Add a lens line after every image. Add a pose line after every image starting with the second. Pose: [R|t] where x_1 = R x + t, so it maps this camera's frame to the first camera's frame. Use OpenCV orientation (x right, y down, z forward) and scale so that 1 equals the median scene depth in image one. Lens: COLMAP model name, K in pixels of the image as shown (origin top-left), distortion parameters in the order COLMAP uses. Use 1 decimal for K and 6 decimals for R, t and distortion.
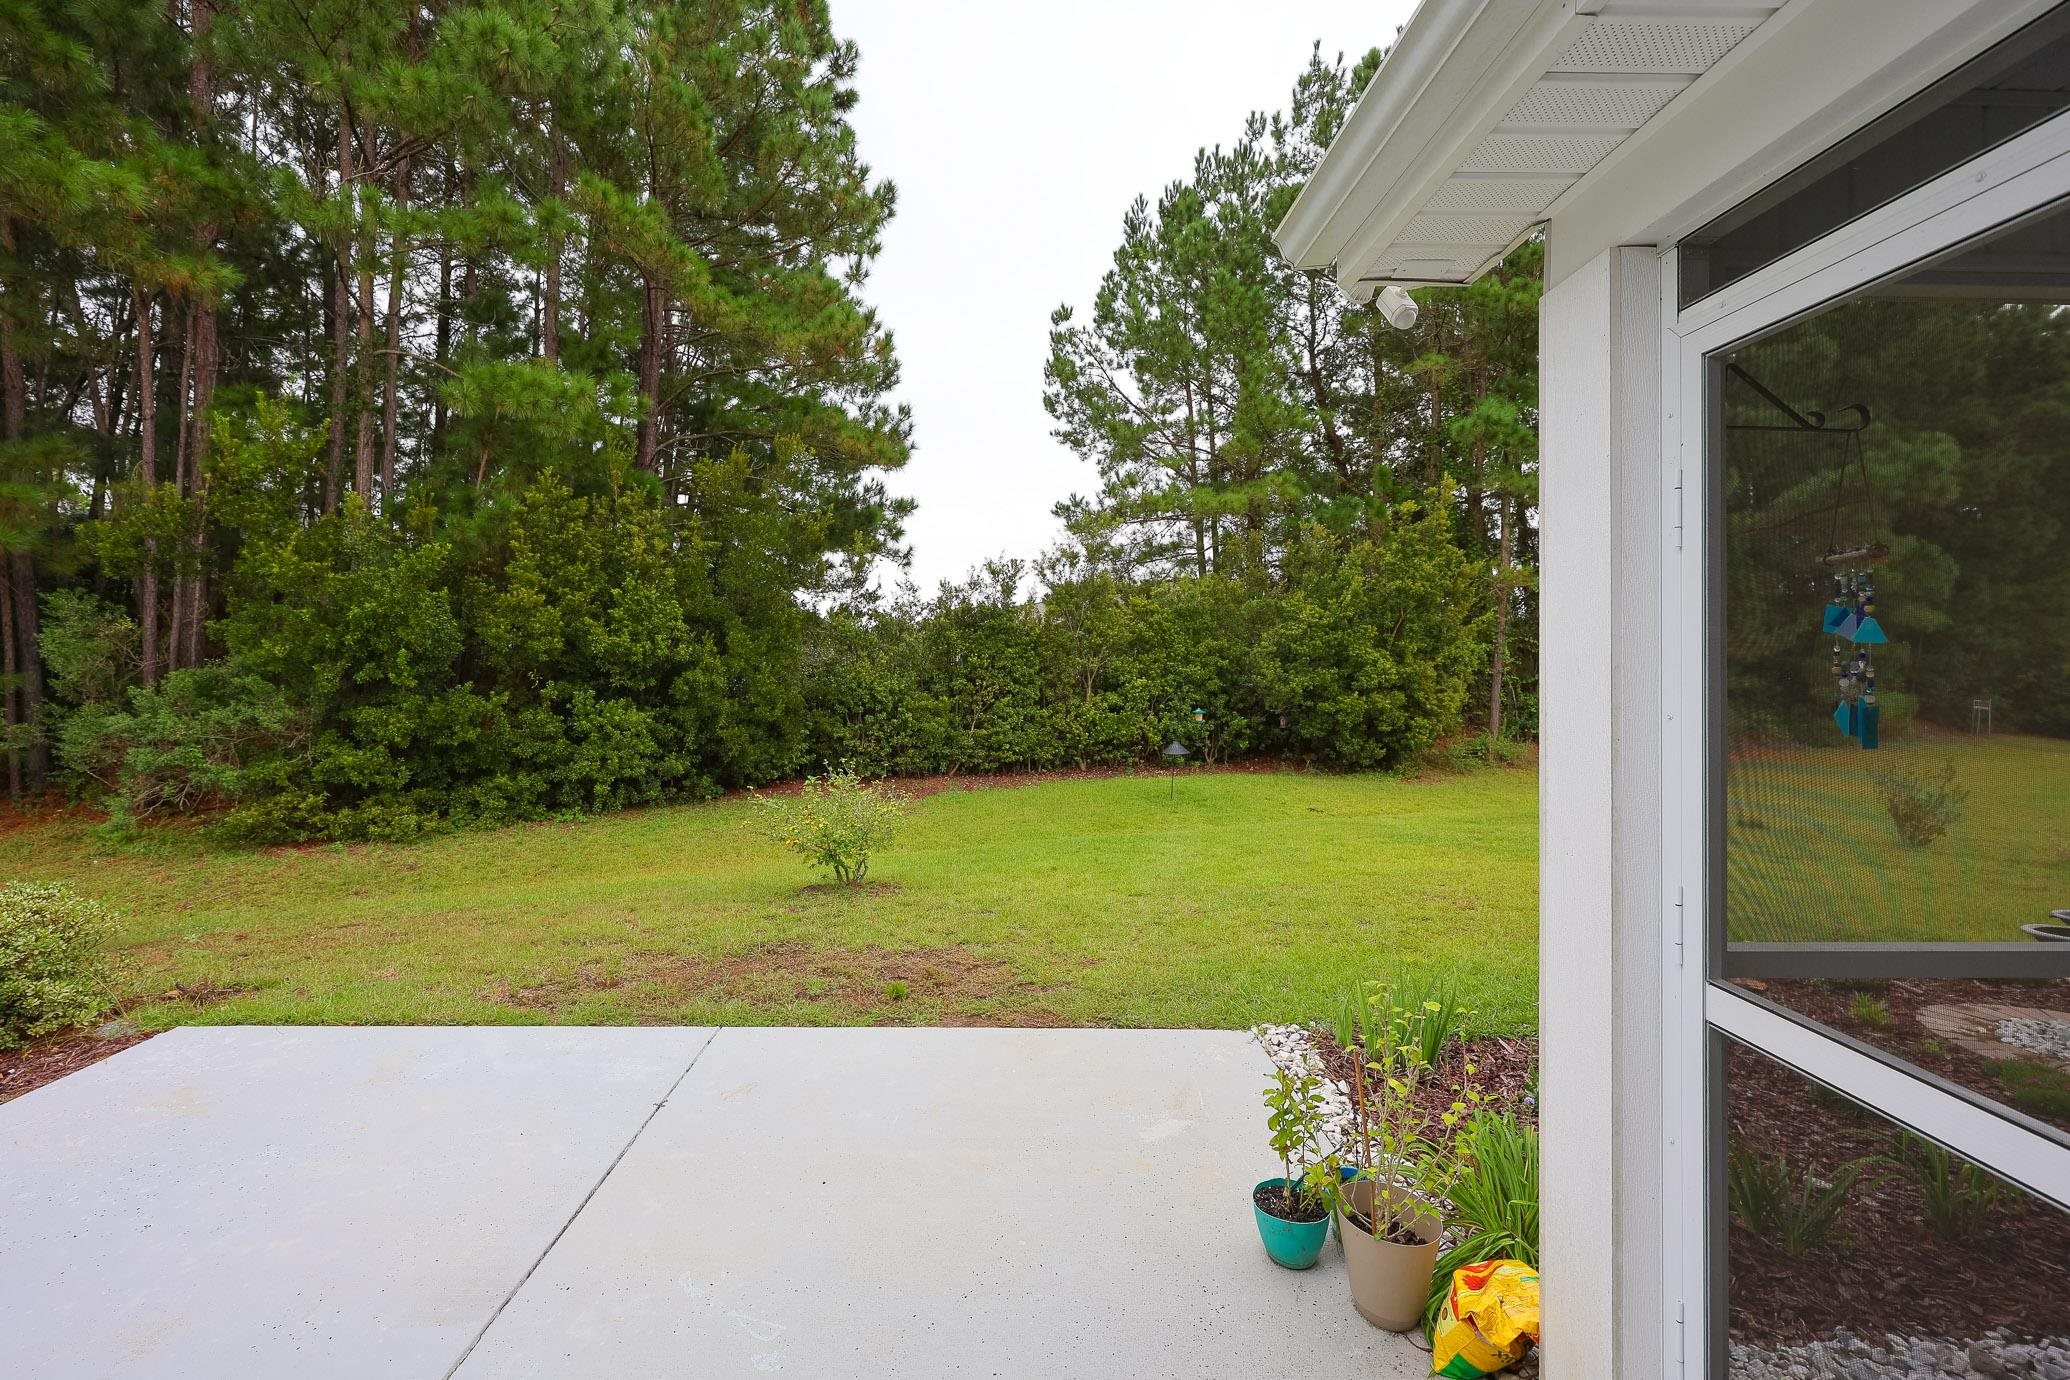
lens RADIAL K [[833.6, 0, 1007.8], [0, 833.6, 656.8], [0, 0, 1]] dist [-0.004146, 0.000324]
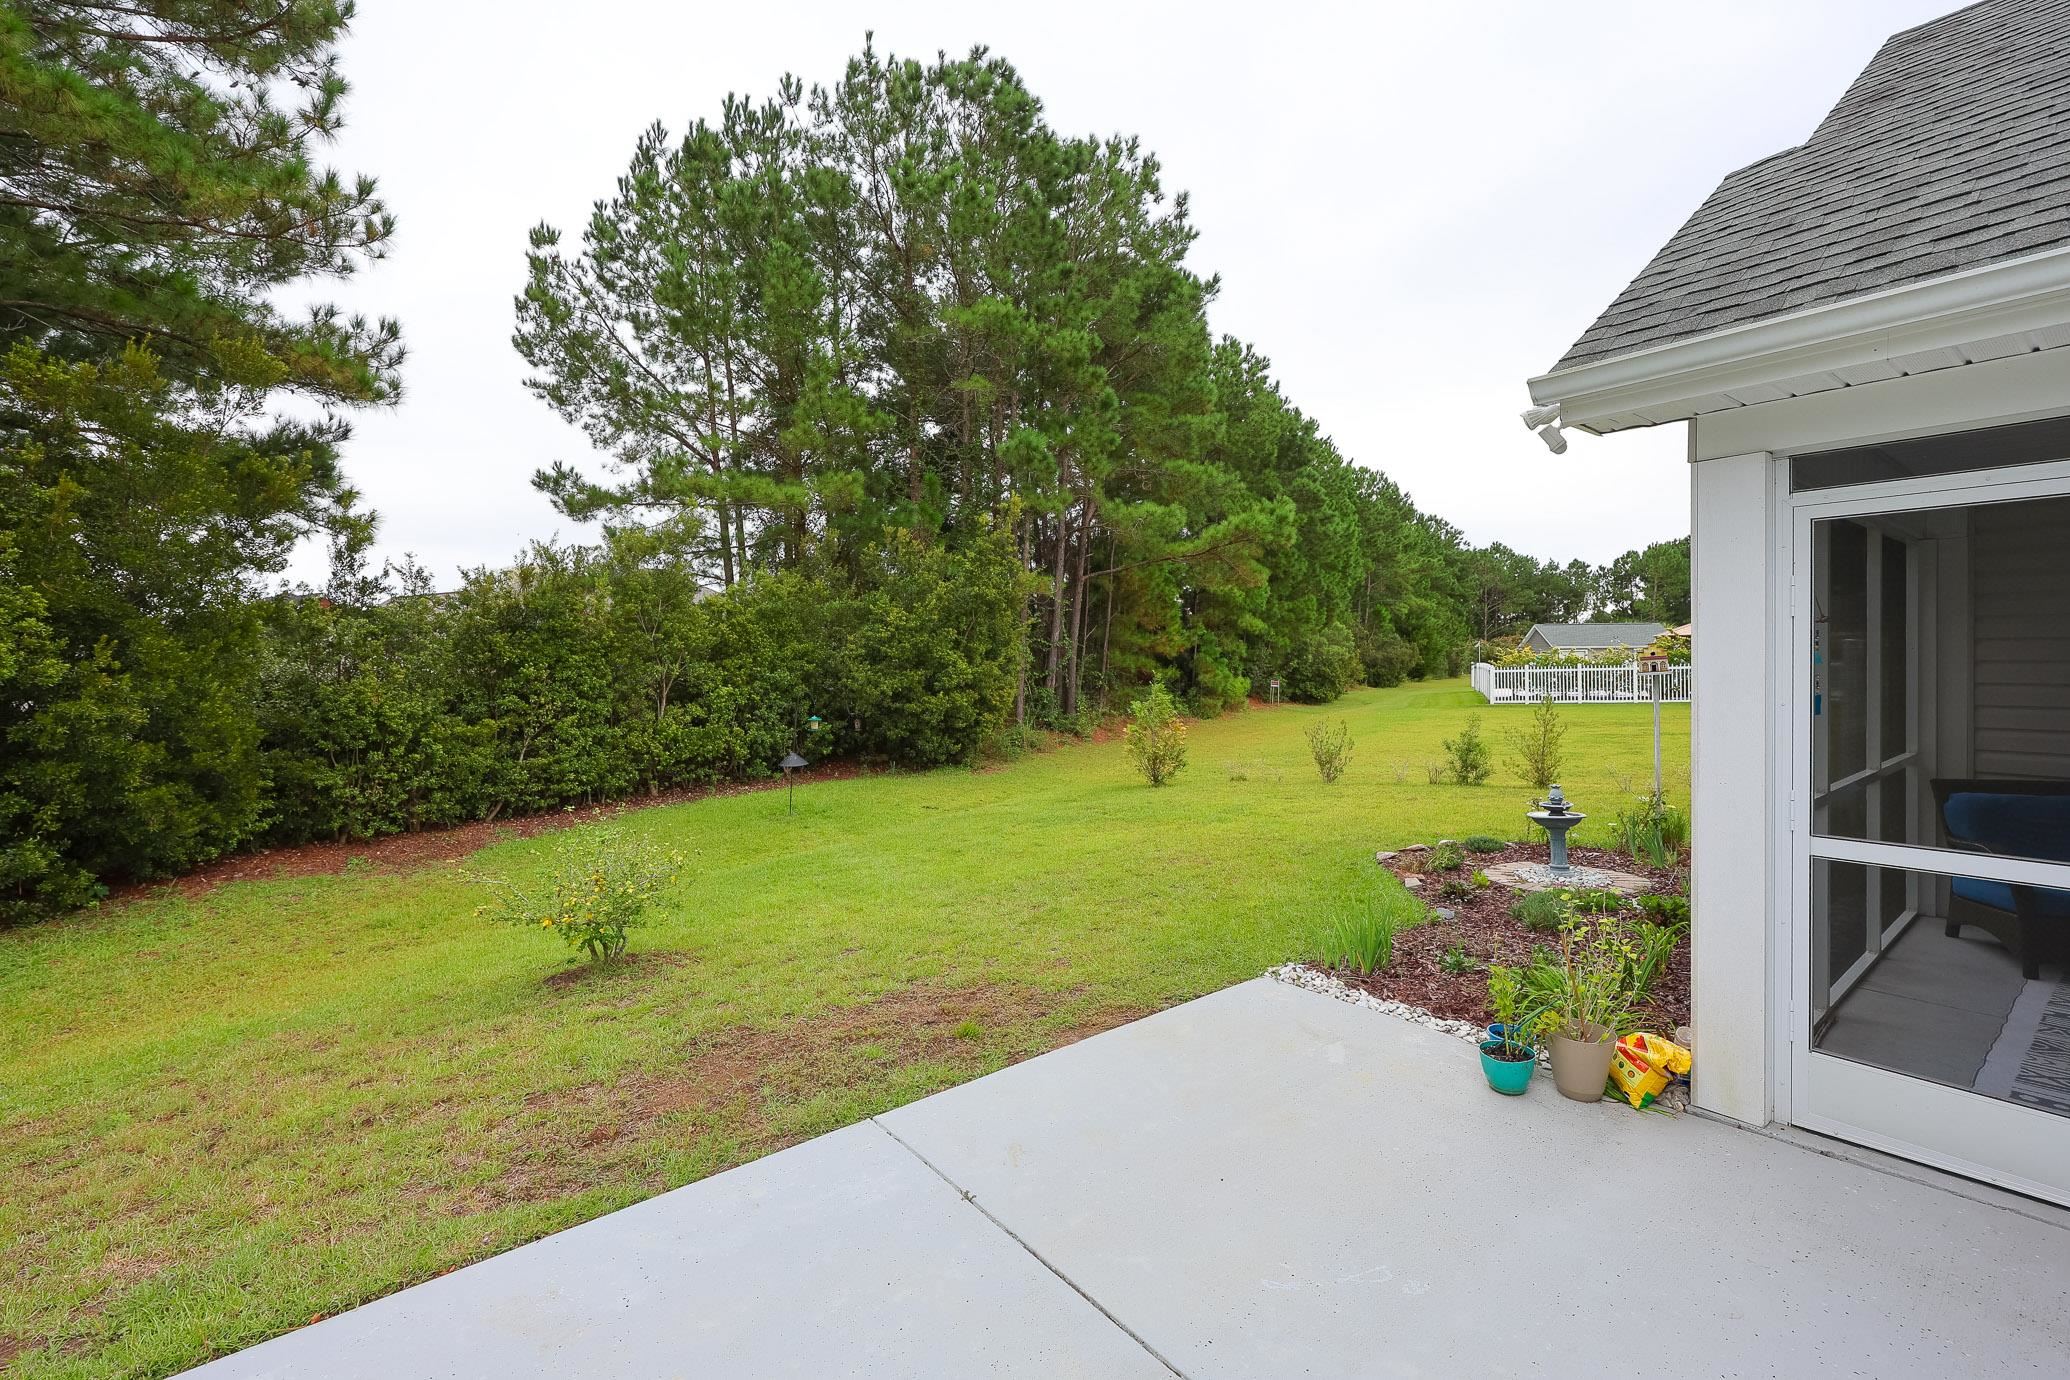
lens RADIAL K [[884.4, 0, 1051.6], [0, 884.4, 686.4], [0, 0, 1]] dist [-0.005383, -0.000036]
pose [[0.787476, -0.035605, 0.615316, -0.153366], [0.014572, 0.999126, 0.039165, -0.006527], [-0.616173, -0.021875, 0.787307, 0.037403]]
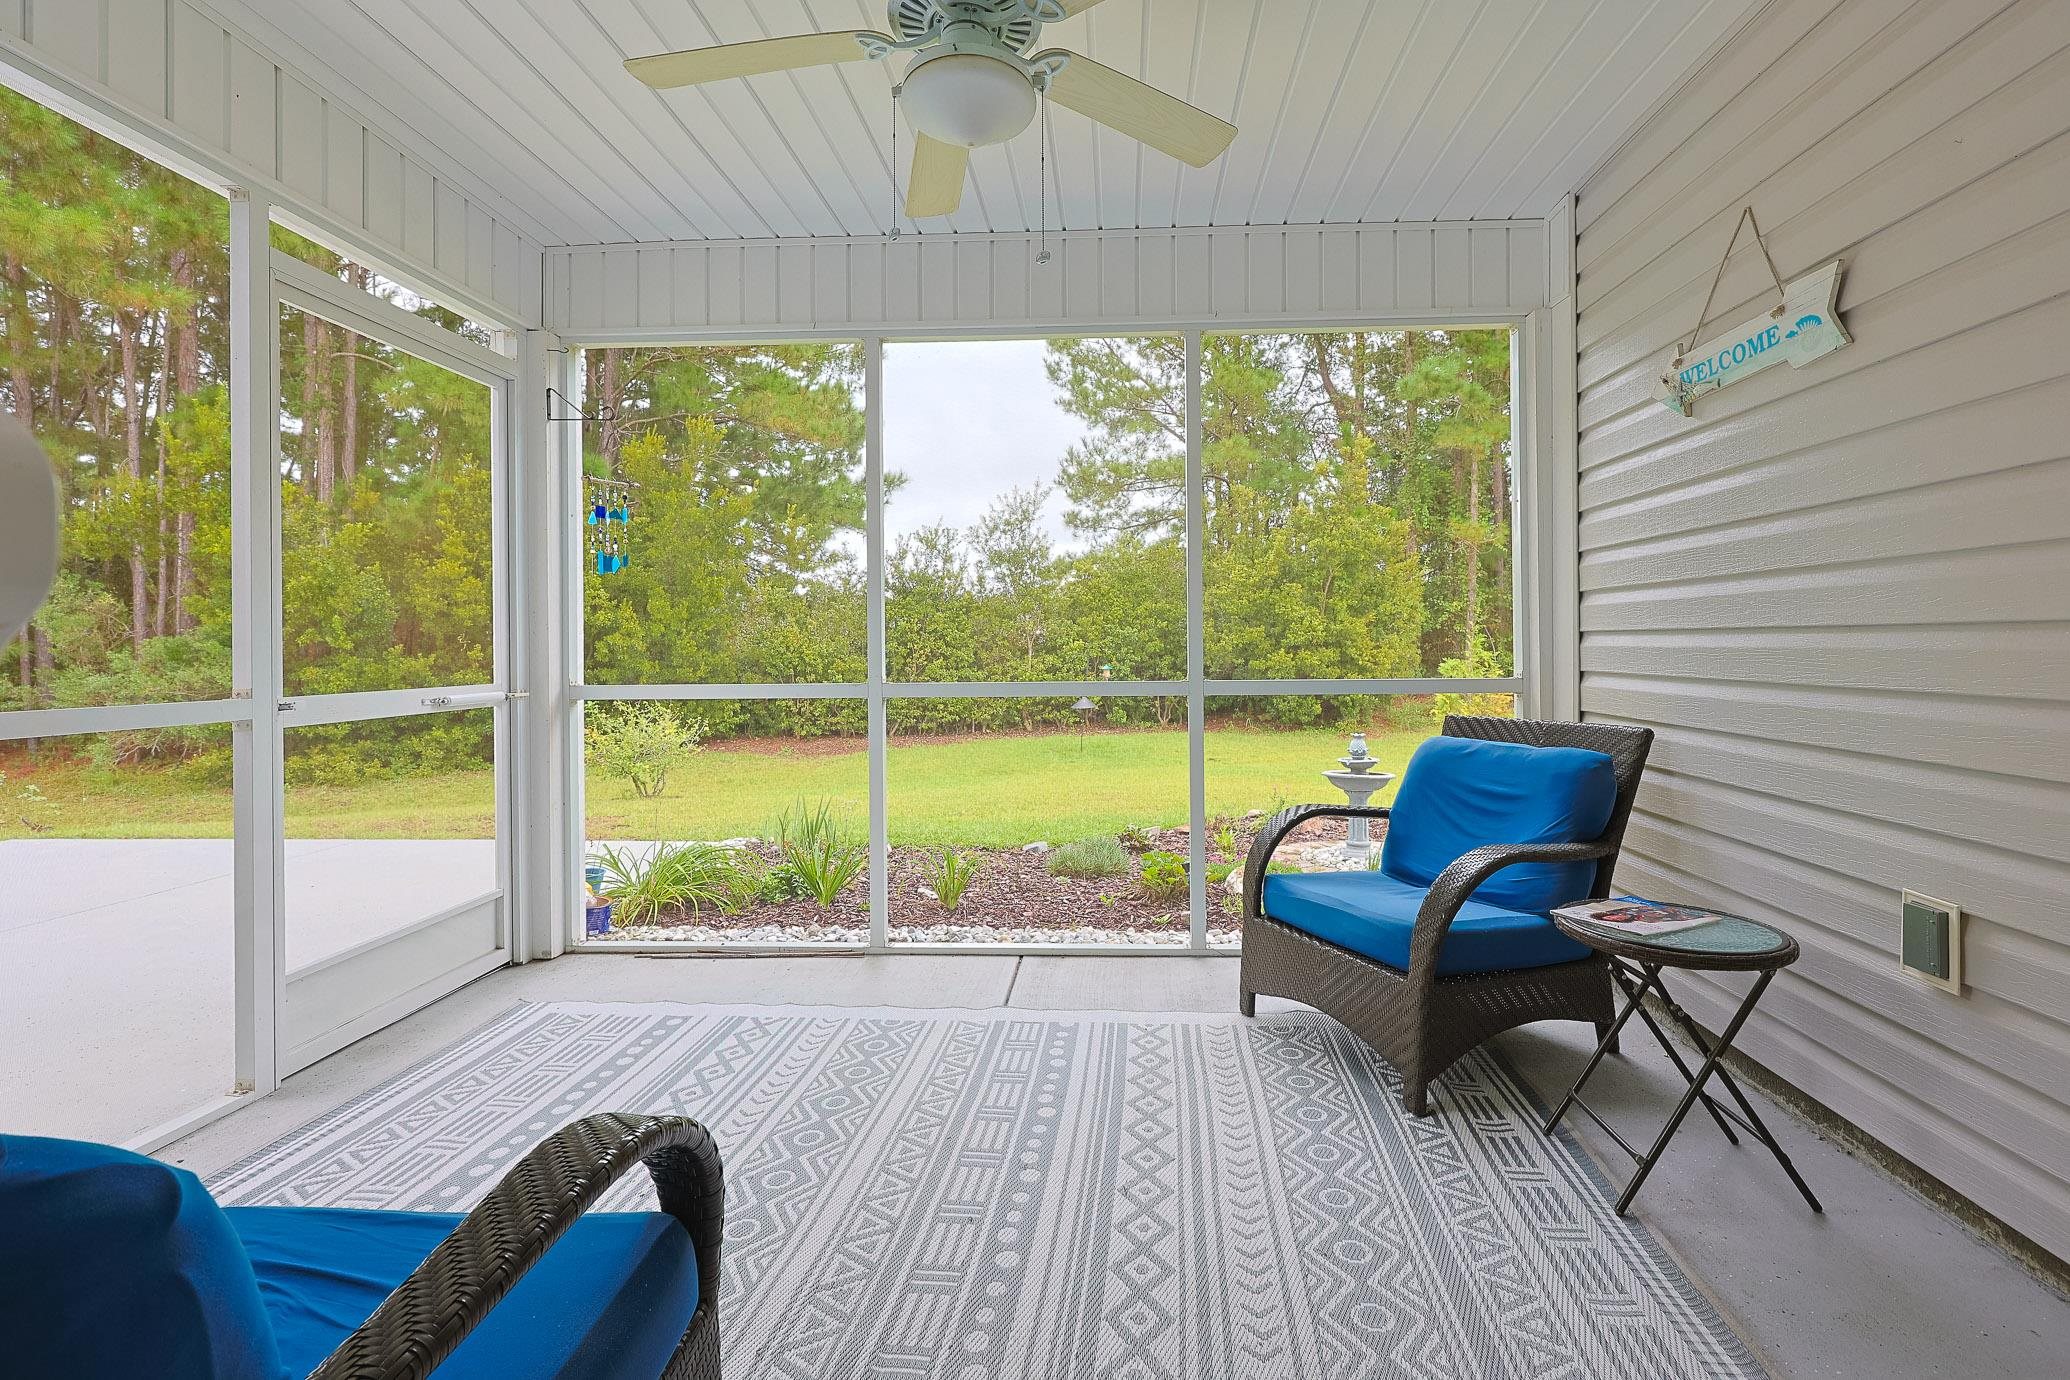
lens RADIAL K [[884.4, 0, 1055.9], [0, 884.4, 649.6], [0, 0, 1]] dist [-0.005383, -0.000036]
pose [[0.998305, -0.017792, -0.055405, 0.197683], [0.018479, 0.999758, 0.011906, 0.024288], [0.055180, -0.012910, 0.998393, -0.095988]]
